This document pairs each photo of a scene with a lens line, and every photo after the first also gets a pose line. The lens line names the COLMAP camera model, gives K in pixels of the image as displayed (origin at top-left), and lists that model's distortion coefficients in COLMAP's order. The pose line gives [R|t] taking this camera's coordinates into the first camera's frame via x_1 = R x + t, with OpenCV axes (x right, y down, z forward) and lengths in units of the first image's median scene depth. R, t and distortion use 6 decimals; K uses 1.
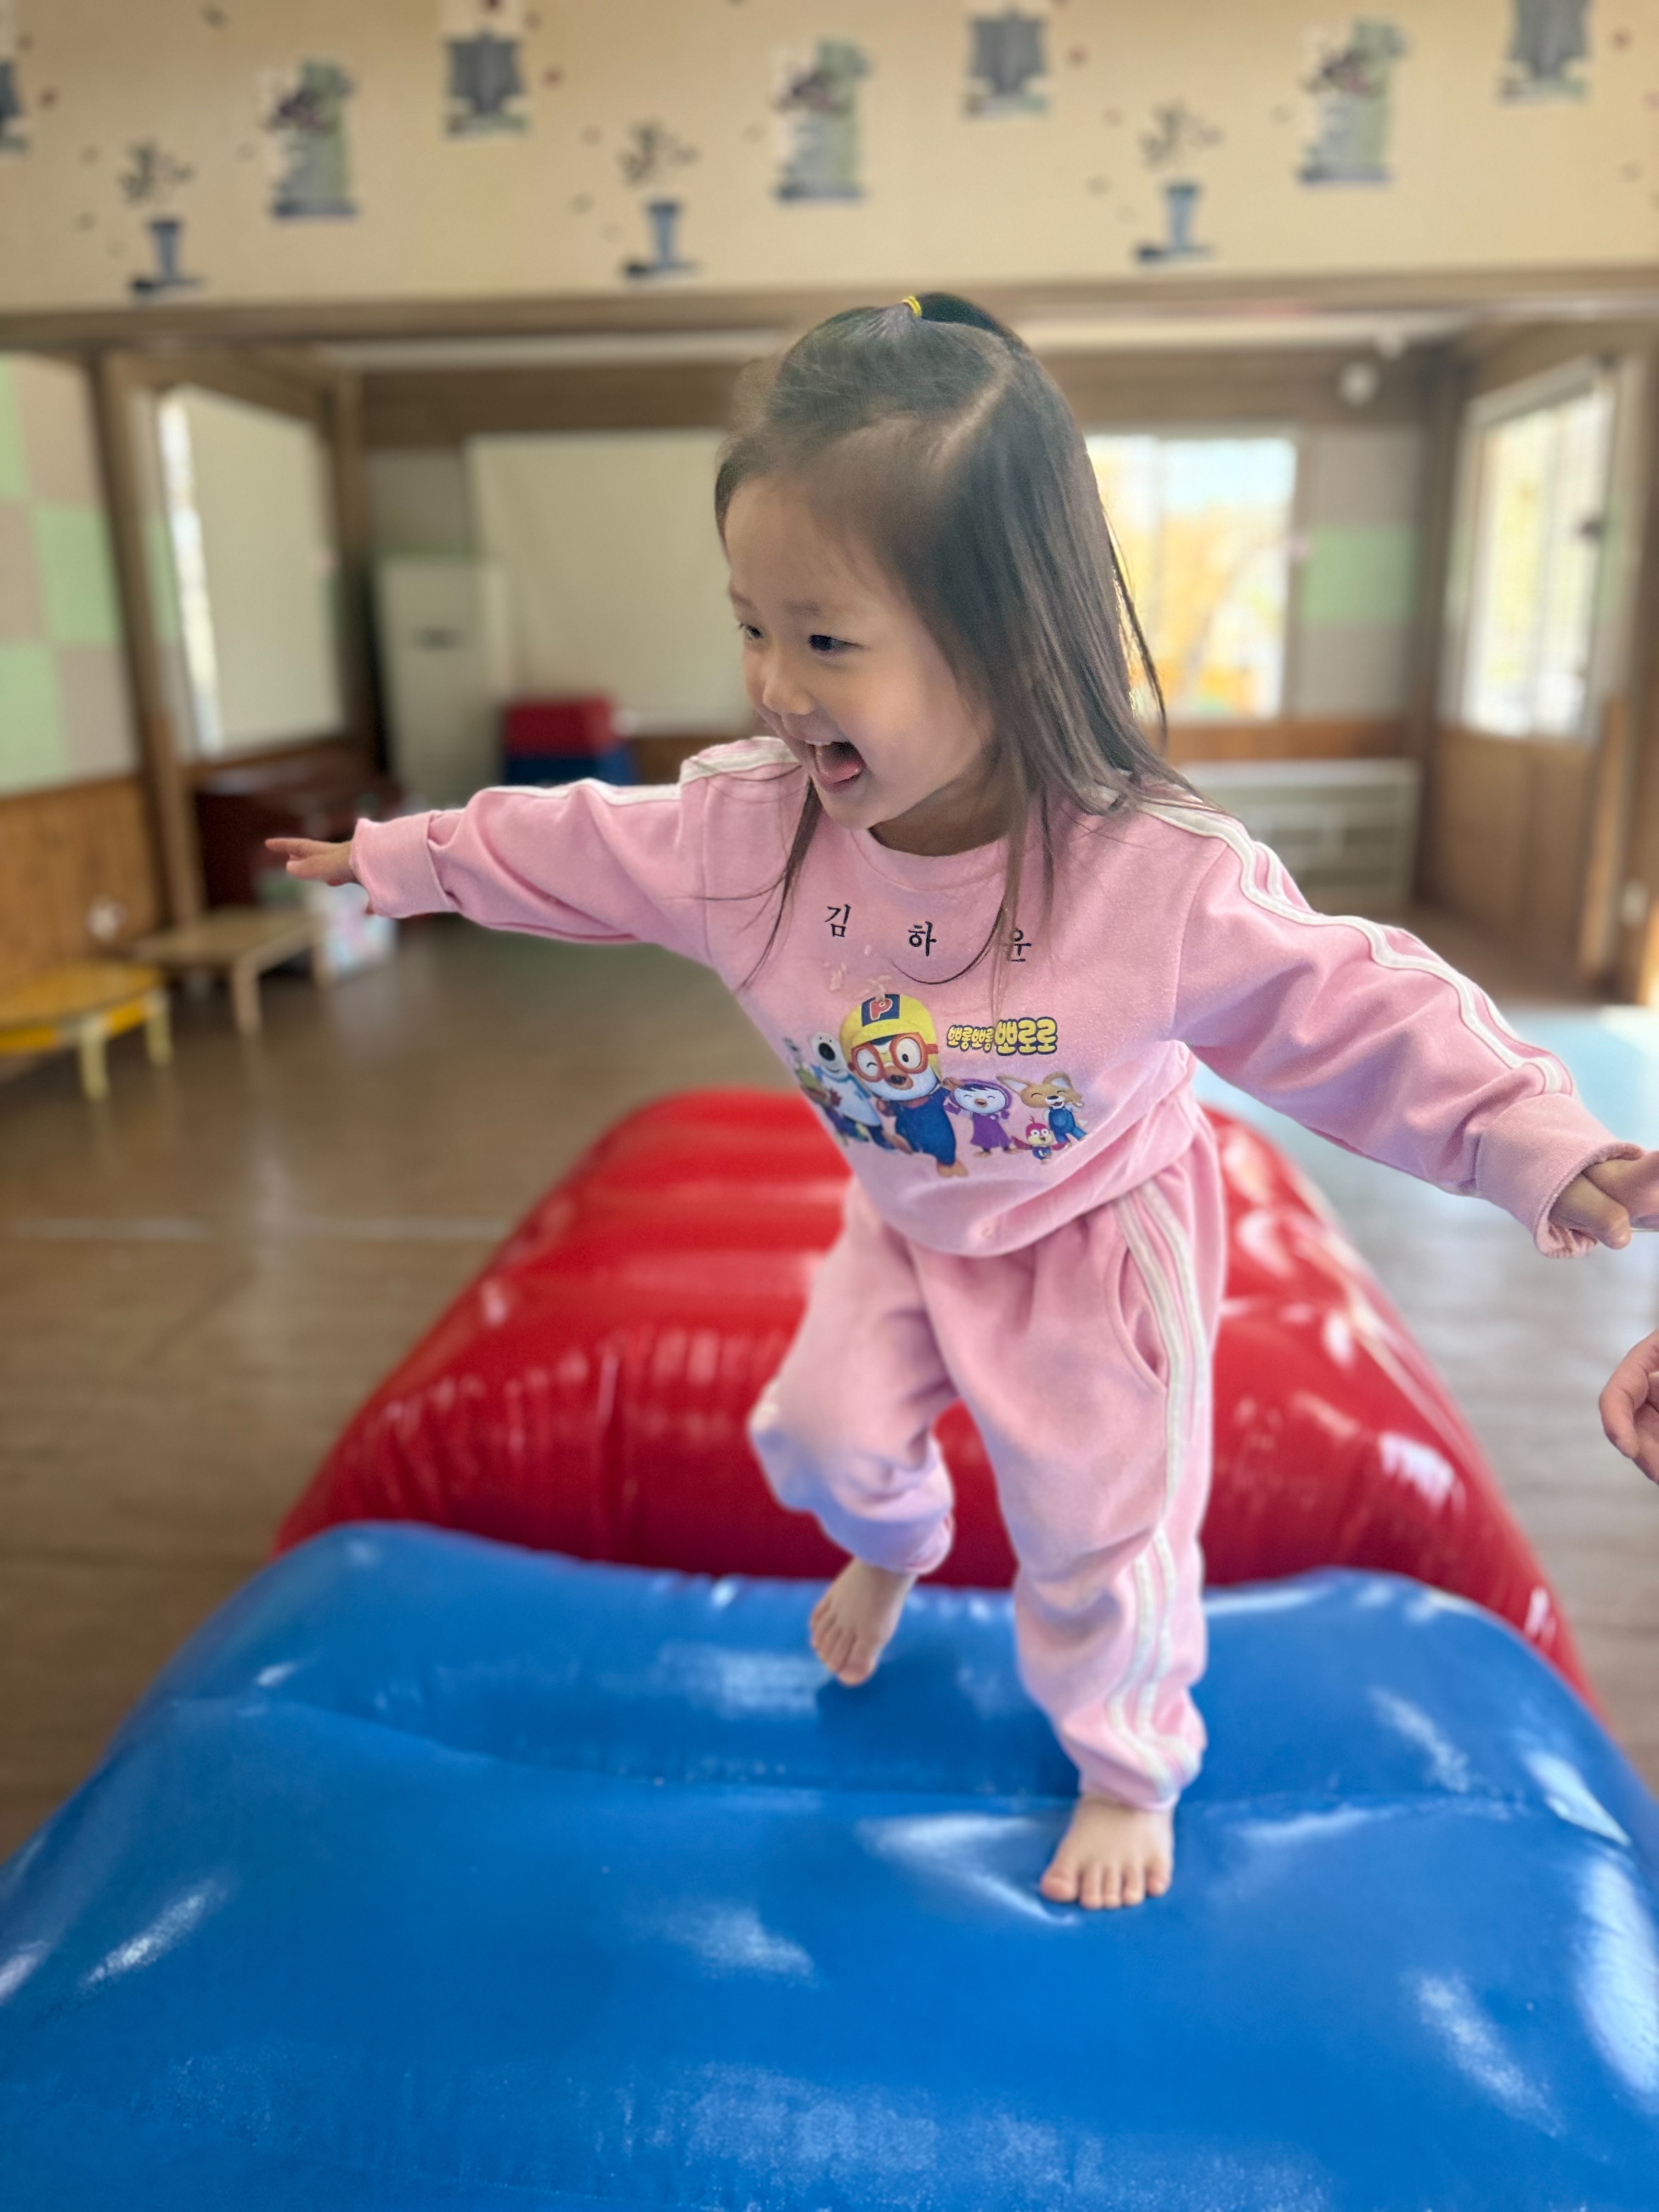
lens RADIAL K [[1593.0, 0, 829.5], [0, 1593.0, 1106.0], [0, 0, 1]] dist [-0.001477, 0.001513]
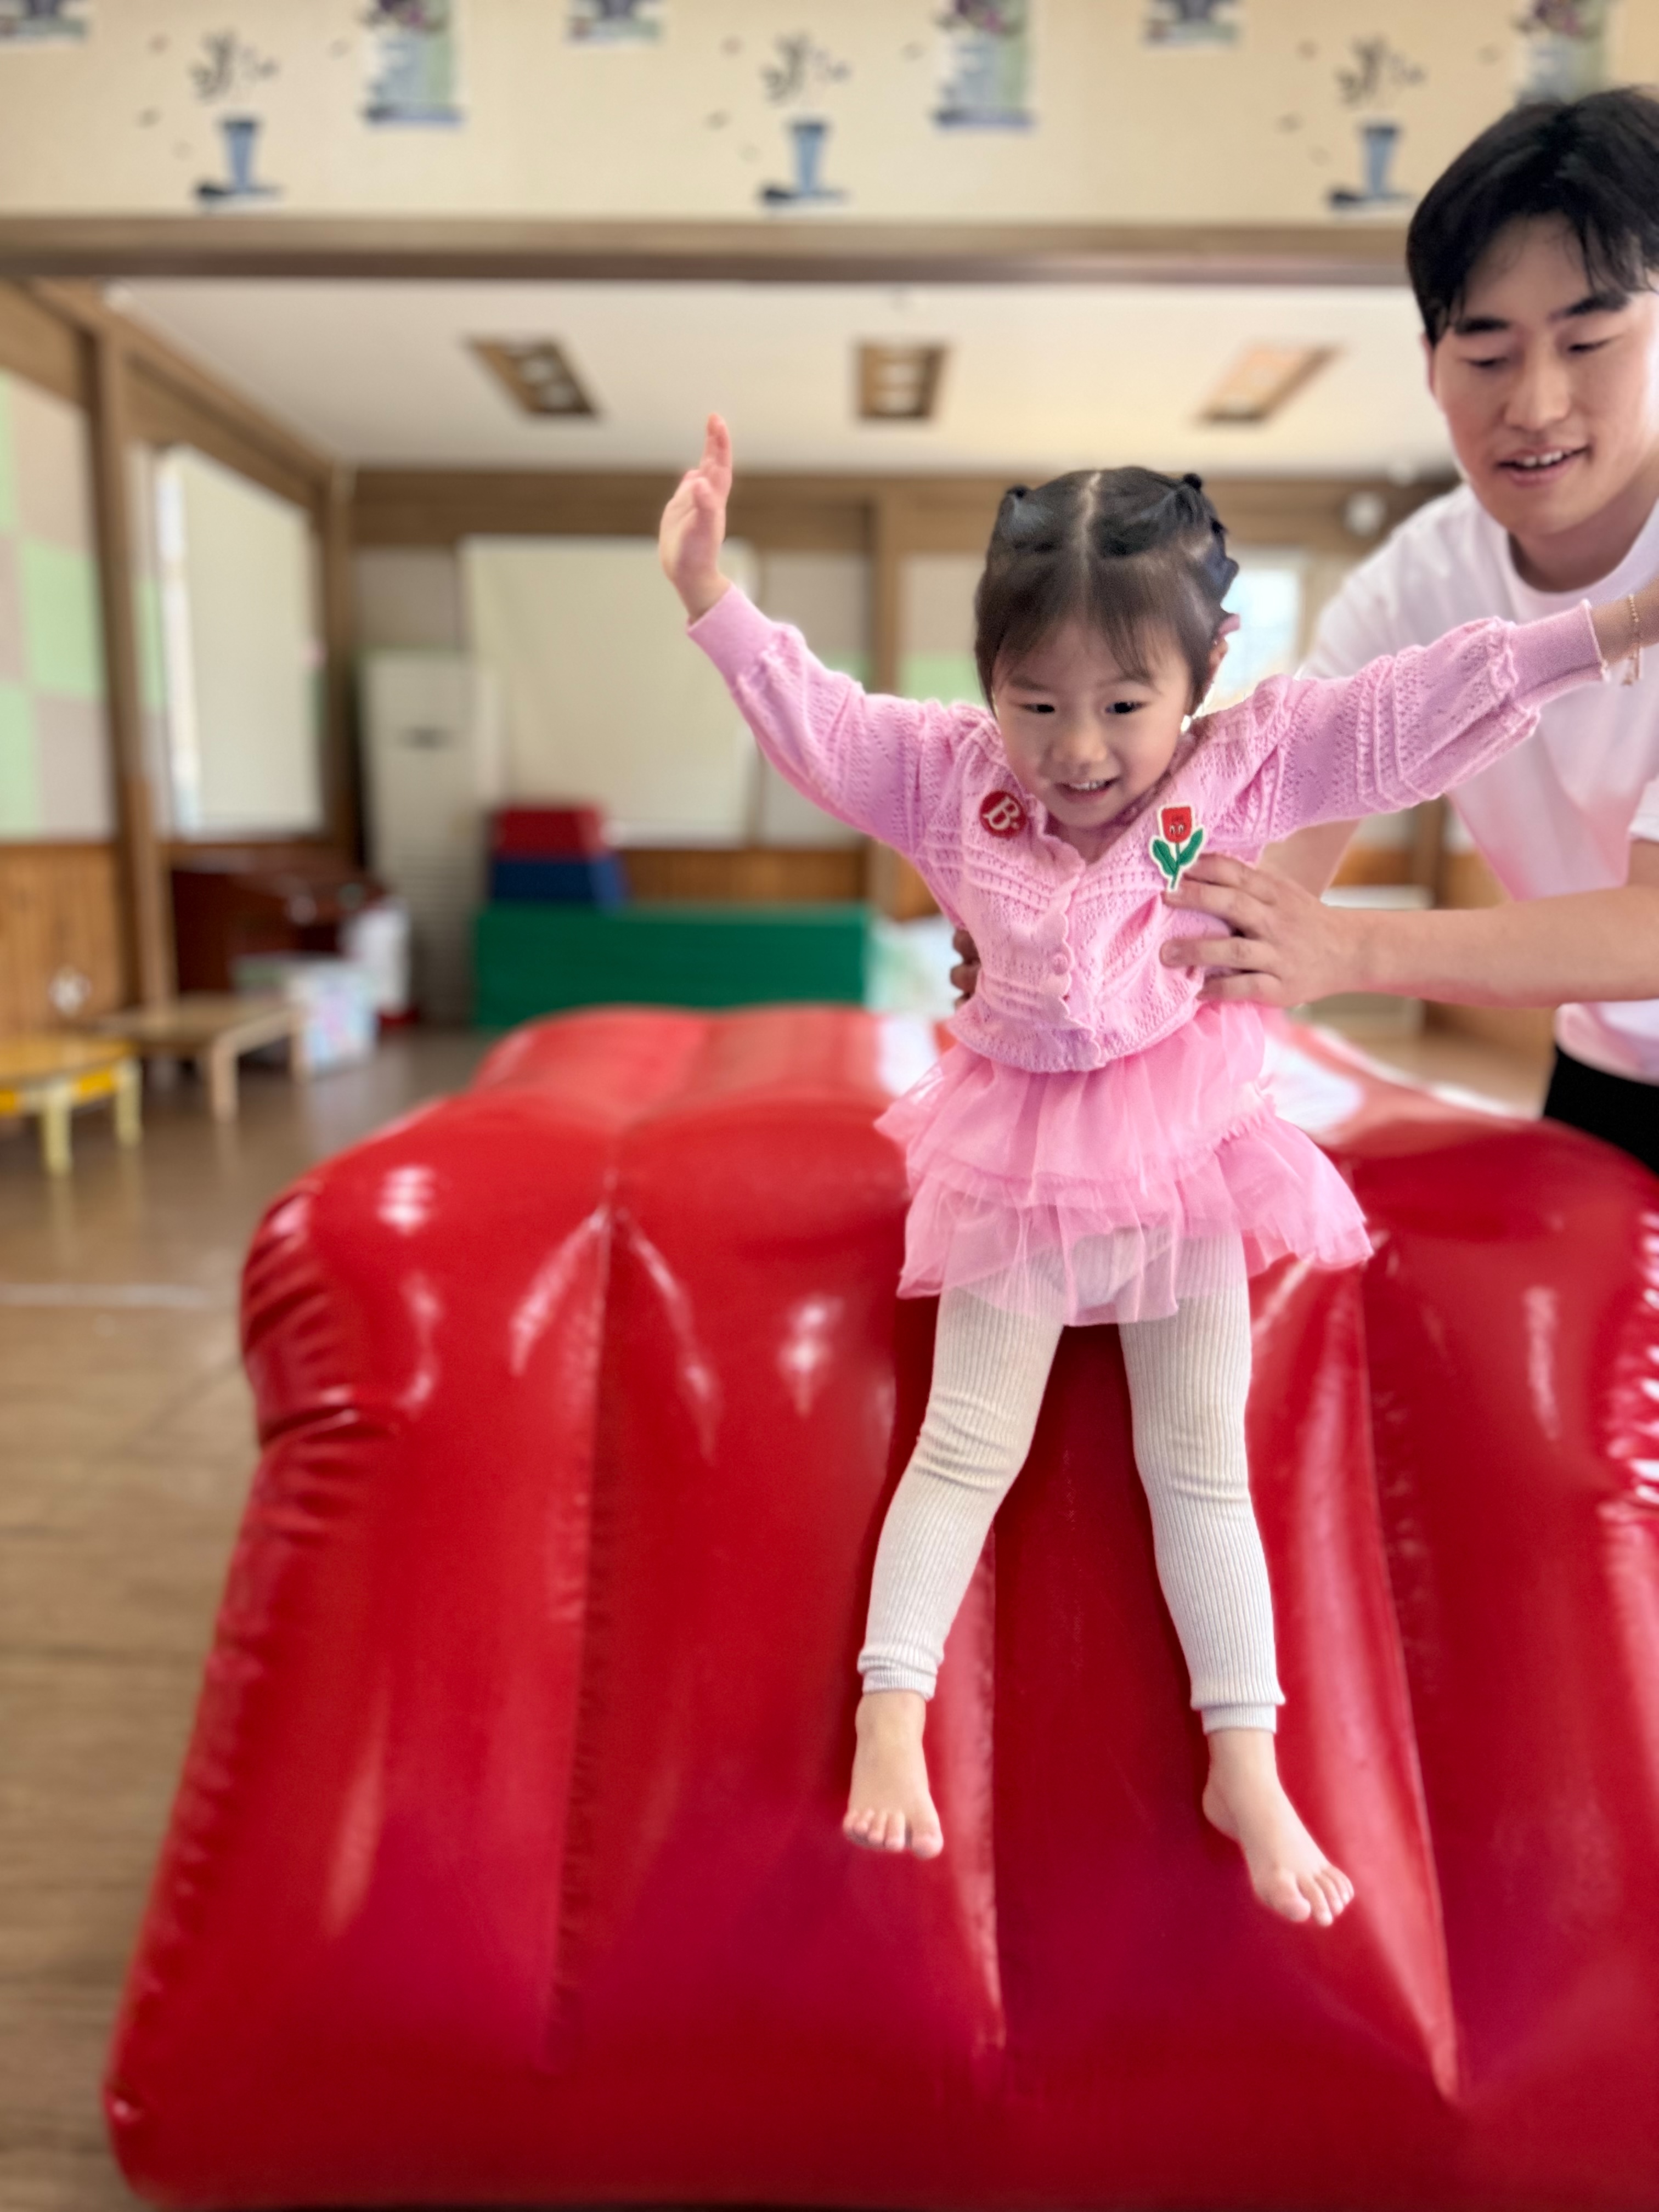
lens RADIAL K [[1593.0, 0, 829.5], [0, 1593.0, 1106.0], [0, 0, 1]] dist [-0.001477, 0.001513]
pose [[0.998726, 0.014794, 0.048234, -0.065685], [-0.009372, 0.993802, -0.110766, 0.041768], [-0.049574, 0.110173, 0.992675, 0.088449]]
